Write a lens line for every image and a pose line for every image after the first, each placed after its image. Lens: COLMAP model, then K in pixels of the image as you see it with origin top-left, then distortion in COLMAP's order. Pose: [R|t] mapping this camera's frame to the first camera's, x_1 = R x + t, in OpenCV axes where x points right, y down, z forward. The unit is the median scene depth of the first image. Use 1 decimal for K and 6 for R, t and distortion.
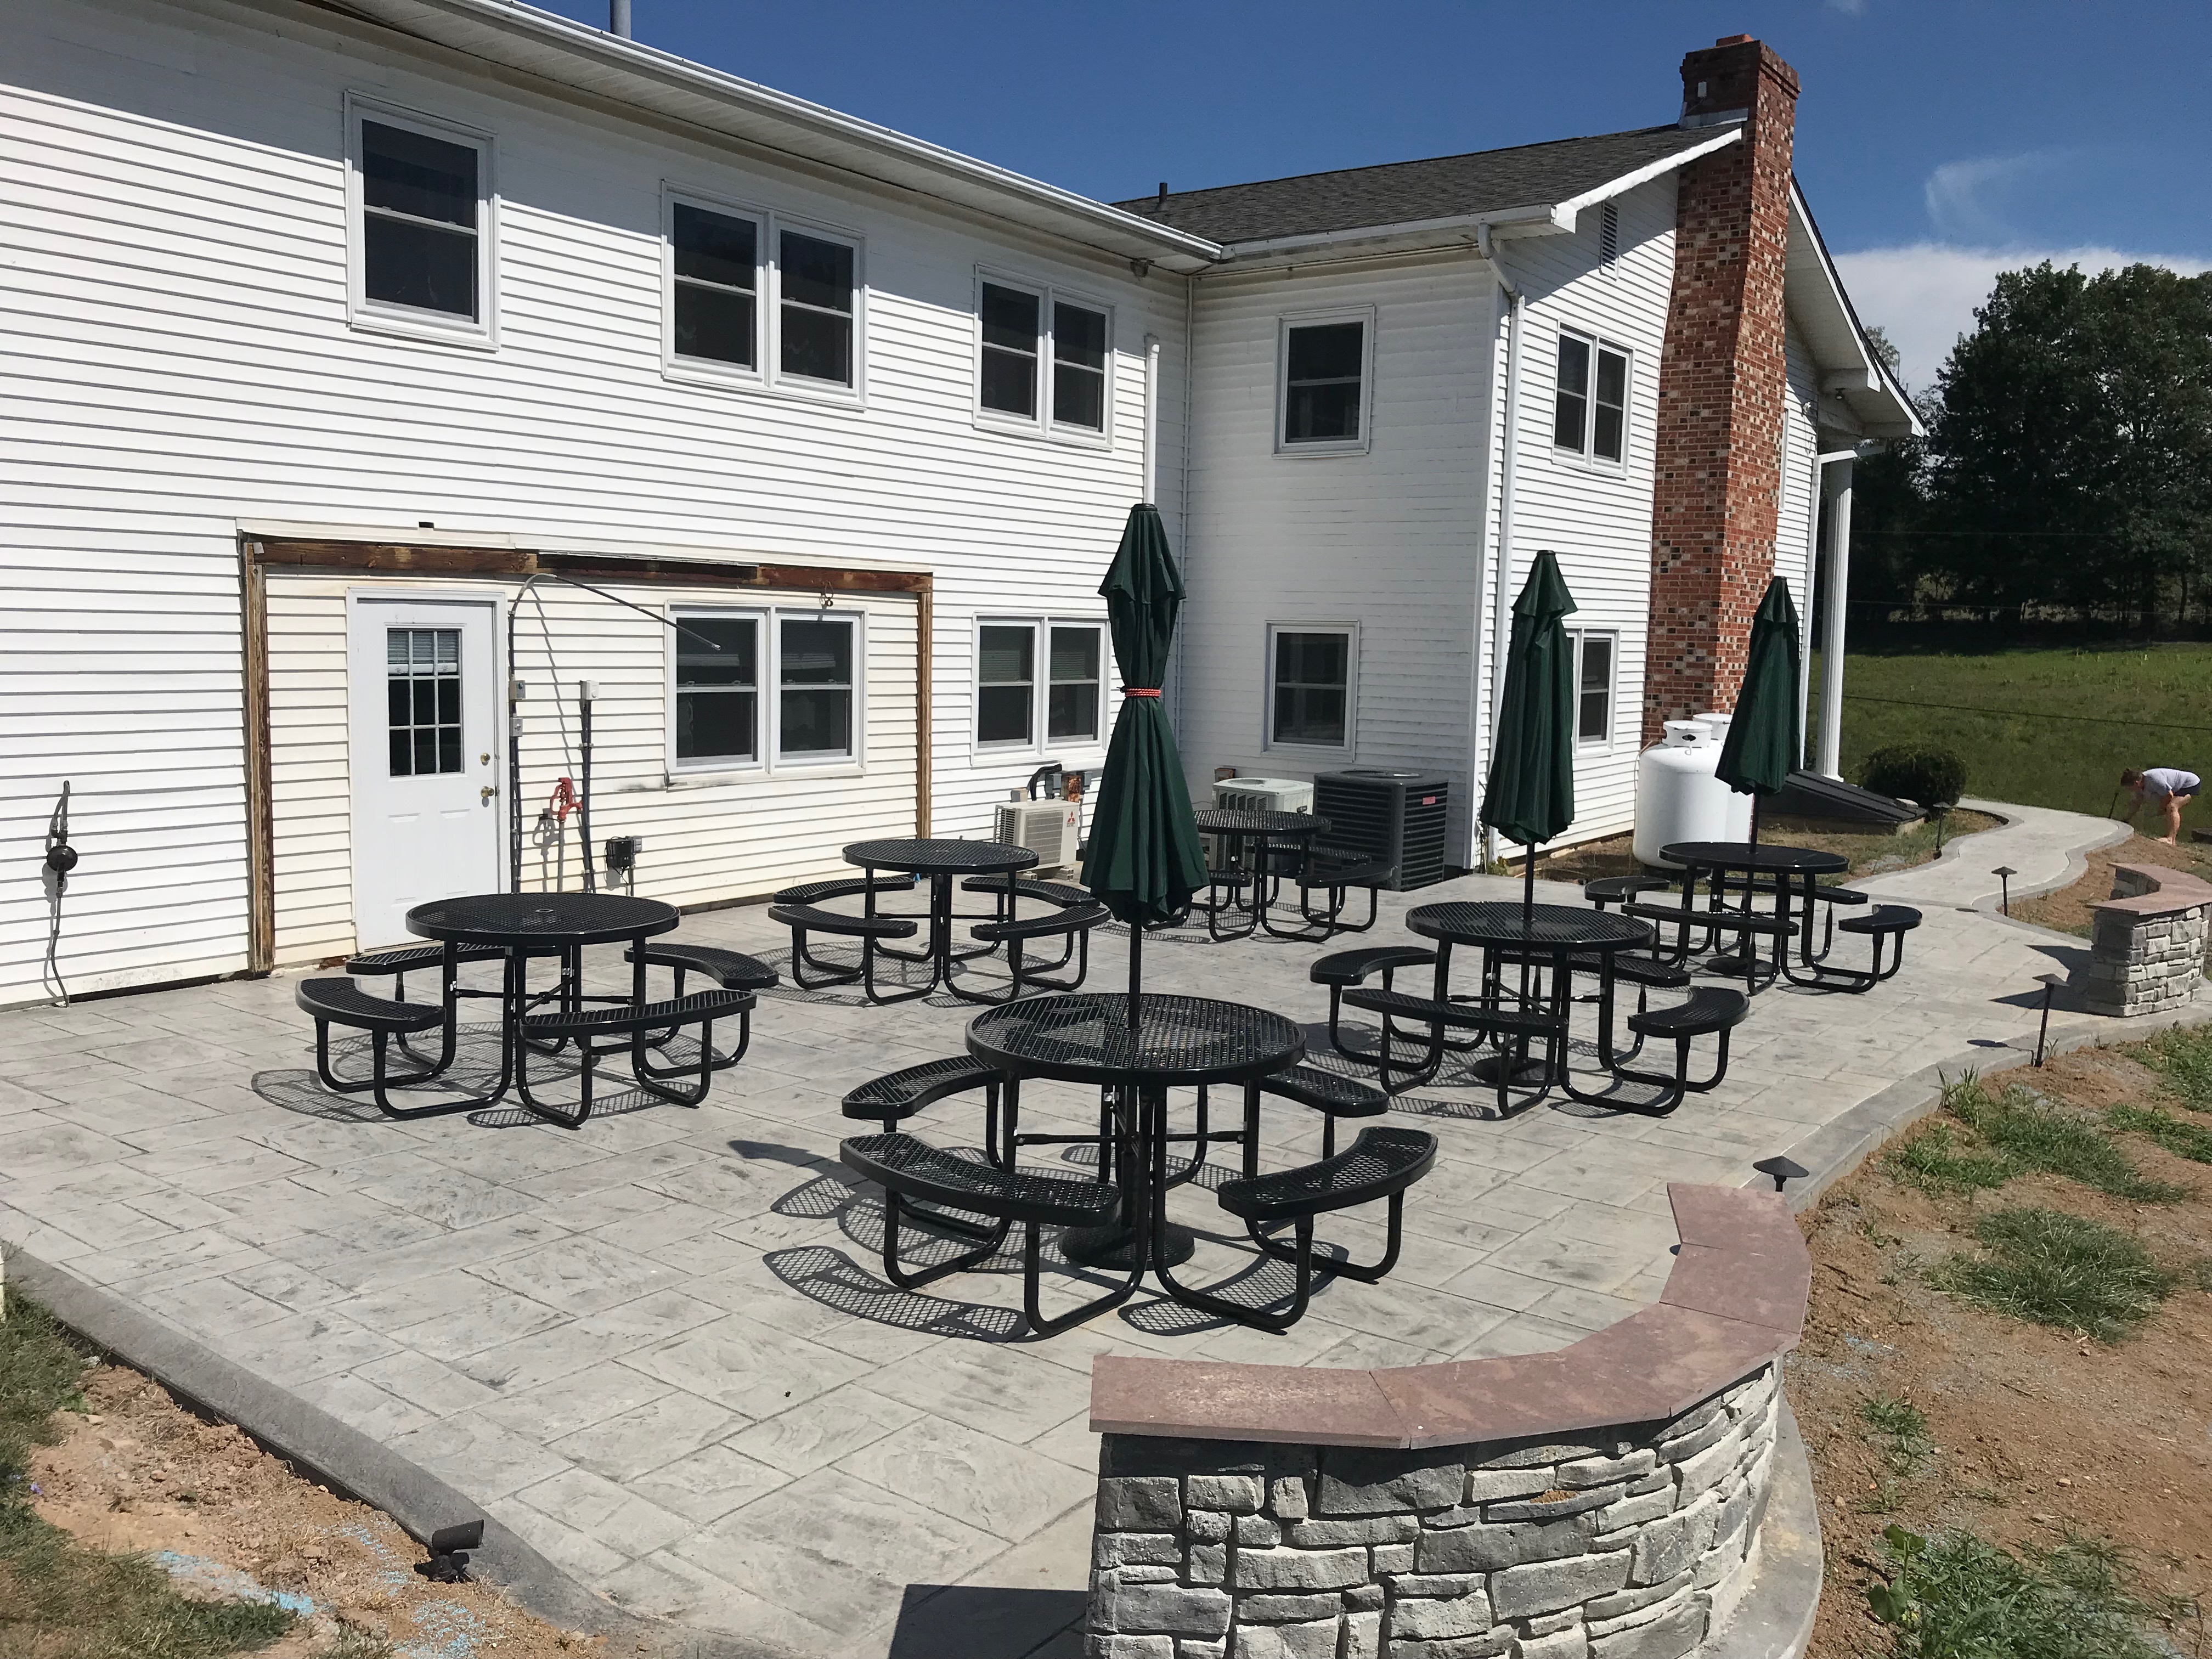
lens RADIAL K [[1784.0, 0, 1103.8], [0, 1784.0, 831.5], [0, 0, 1]] dist [0.011708, -0.016861]
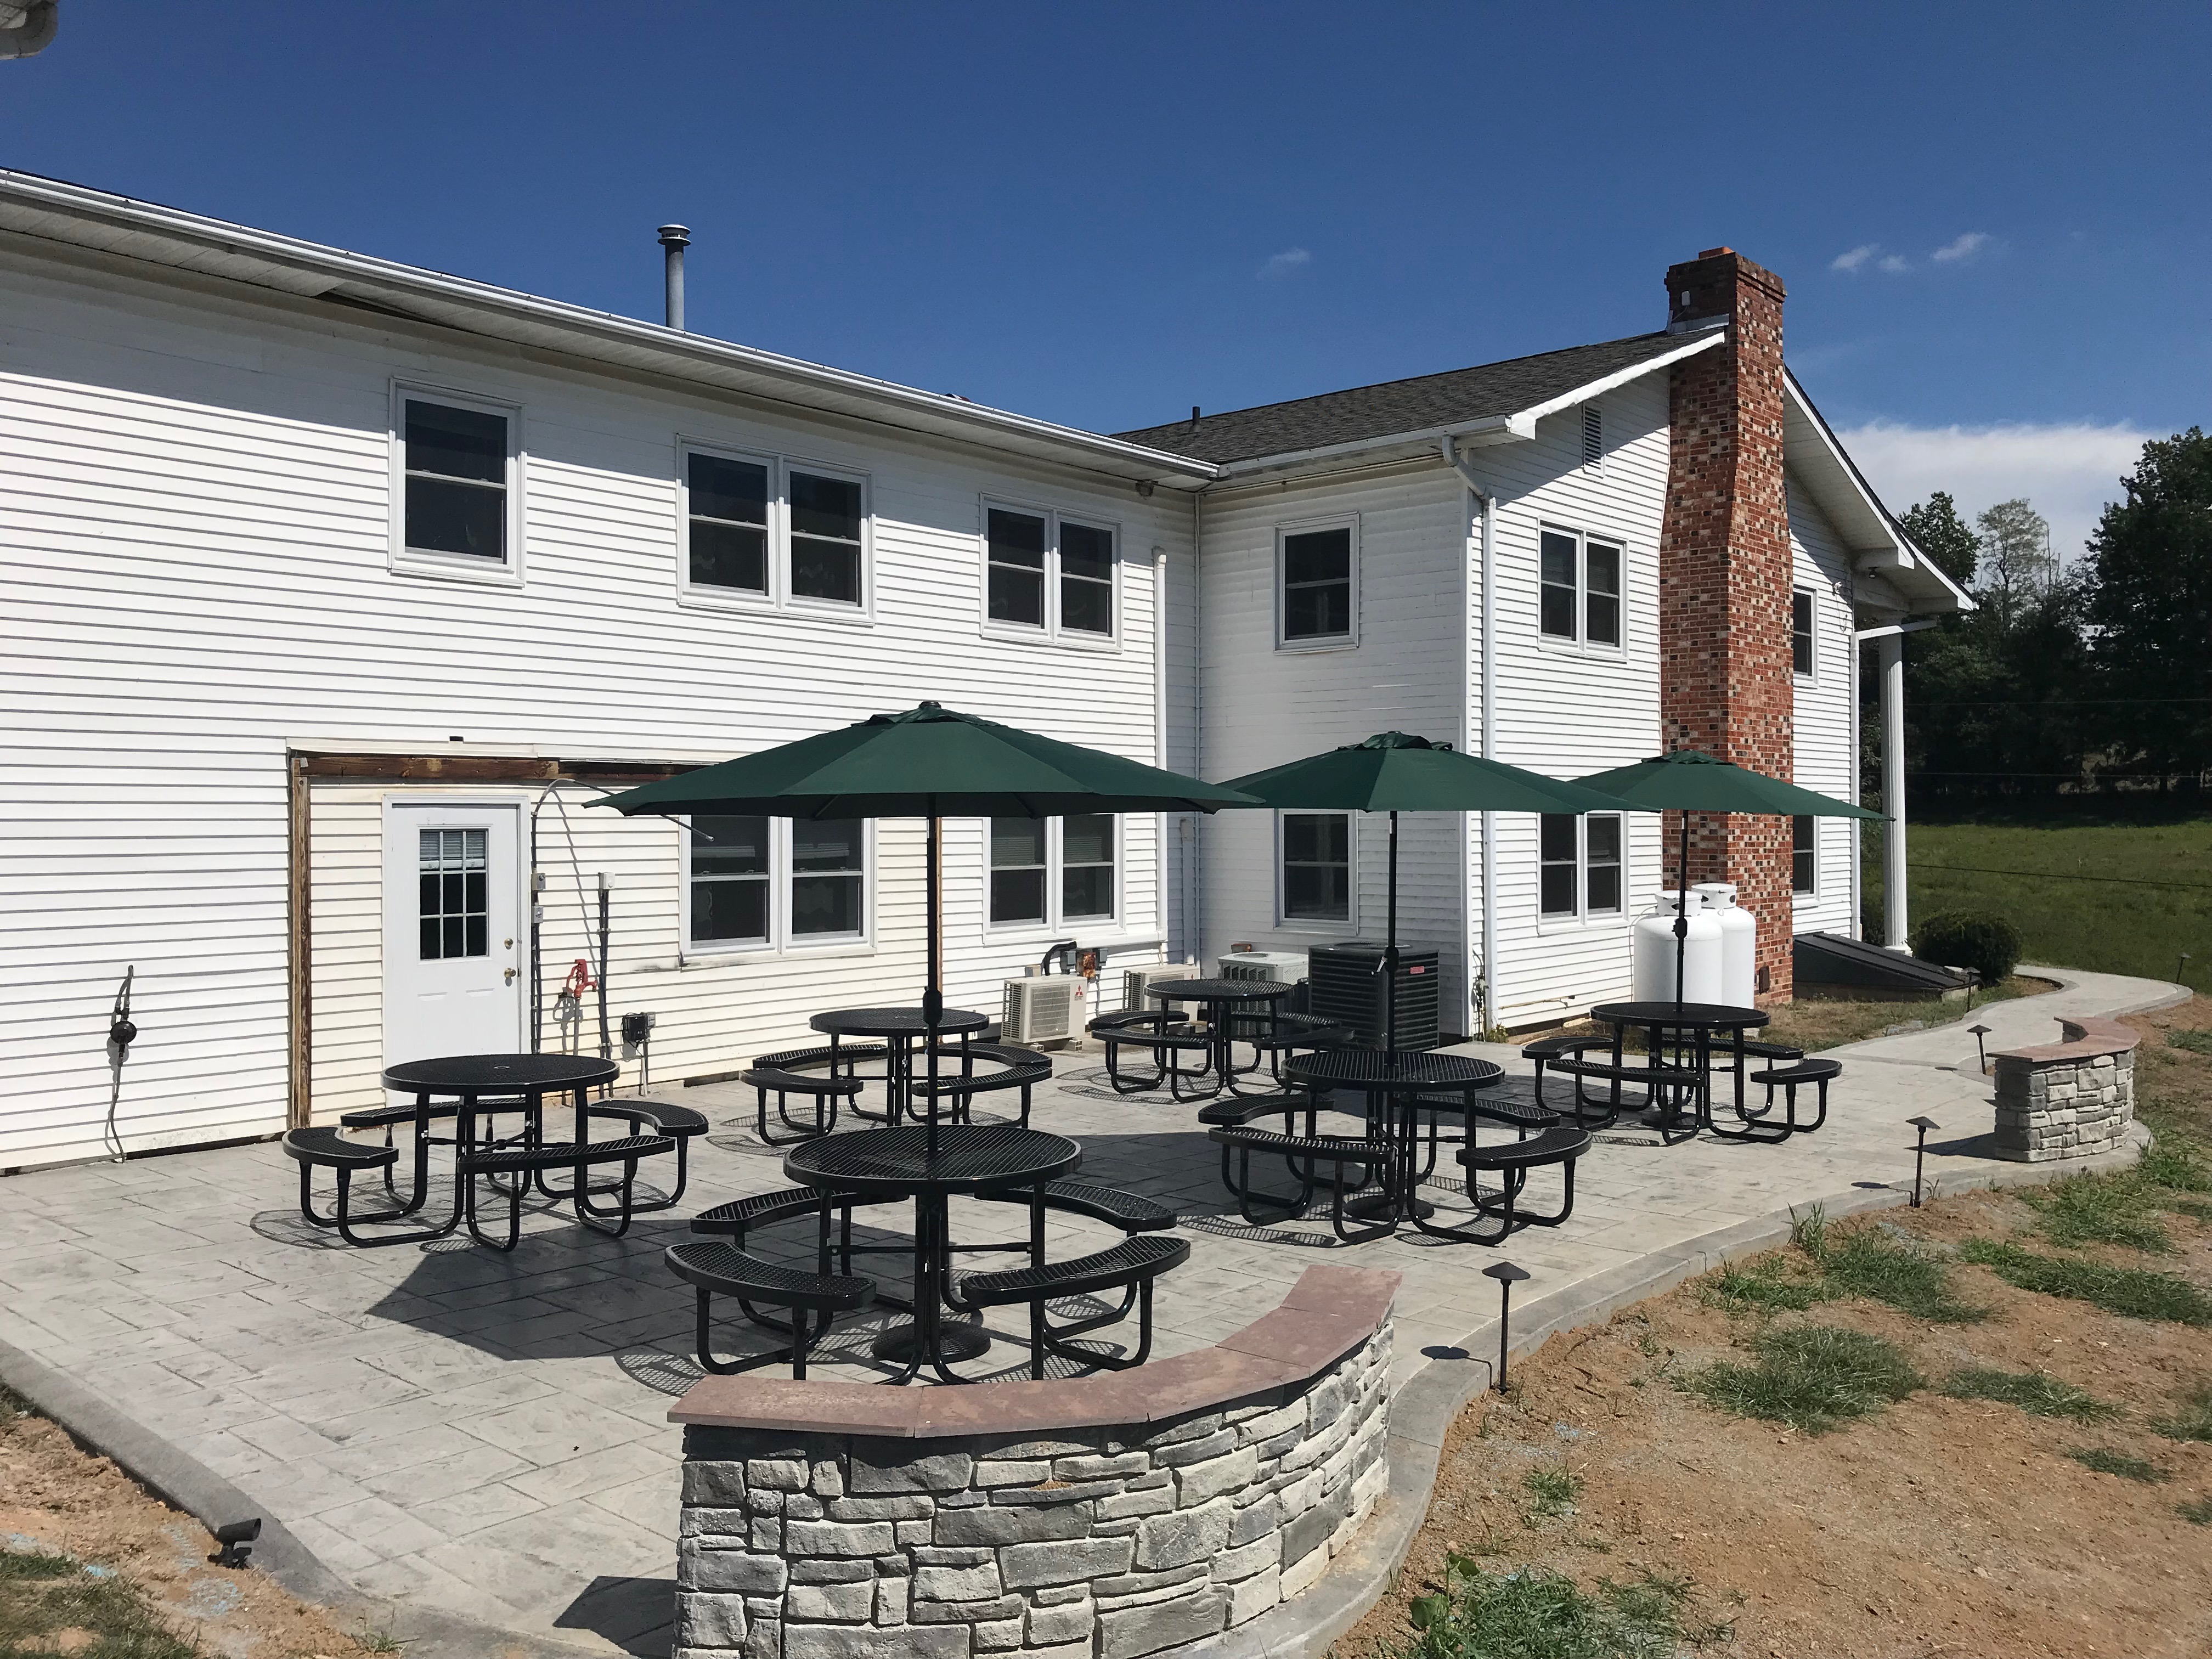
lens RADIAL K [[1784.0, 0, 1106.2], [0, 1784.0, 837.5], [0, 0, 1]] dist [0.011708, -0.016861]
pose [[0.995775, -0.024564, -0.088475, 0.133030], [0.015082, 0.994220, -0.106293, 0.018818], [0.090575, 0.104509, 0.990391, -0.087282]]
